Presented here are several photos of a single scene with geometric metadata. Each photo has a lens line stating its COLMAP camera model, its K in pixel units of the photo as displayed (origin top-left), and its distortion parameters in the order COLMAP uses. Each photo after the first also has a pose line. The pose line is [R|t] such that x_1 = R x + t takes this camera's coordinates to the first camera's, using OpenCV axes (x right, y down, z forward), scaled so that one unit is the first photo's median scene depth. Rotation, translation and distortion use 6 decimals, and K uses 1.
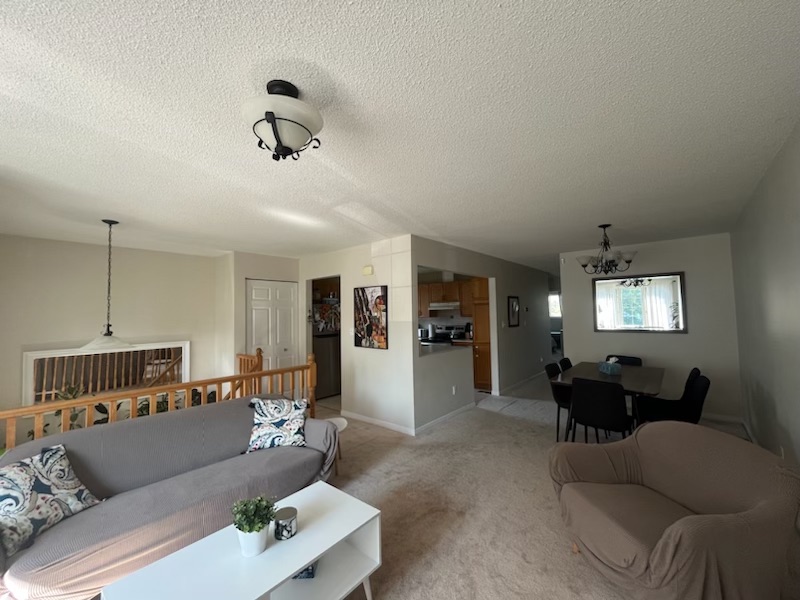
lens RADIAL K [[326.7, 0, 399.5], [0, 326.7, 297.9], [0, 0, 1]] dist [-0.000244, -0.000214]
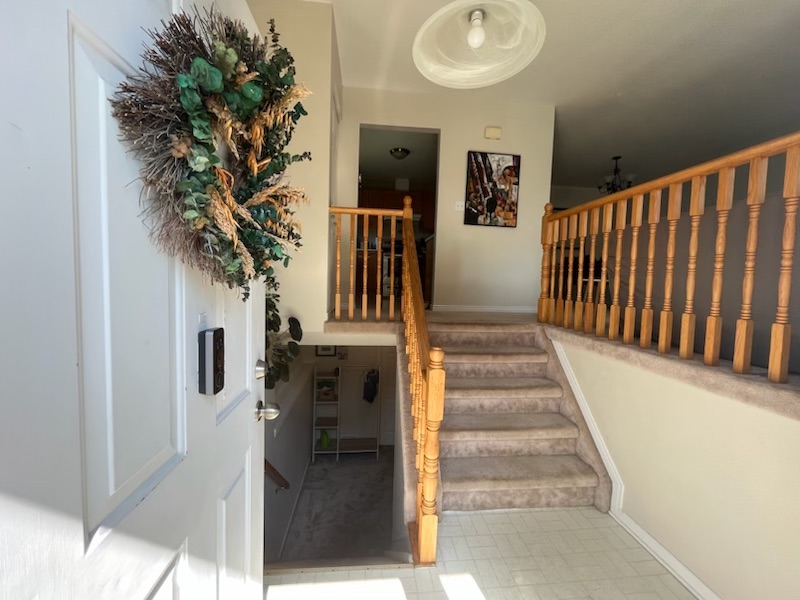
lens RADIAL K [[326.7, 0, 399.7], [0, 326.7, 298.9], [0, 0, 1]] dist [-0.000244, -0.000214]
pose [[0.694135, -0.000989, 0.719844, -0.884923], [-0.079646, 0.993754, 0.078167, 0.298689], [-0.715425, -0.111591, 0.689720, 0.557242]]
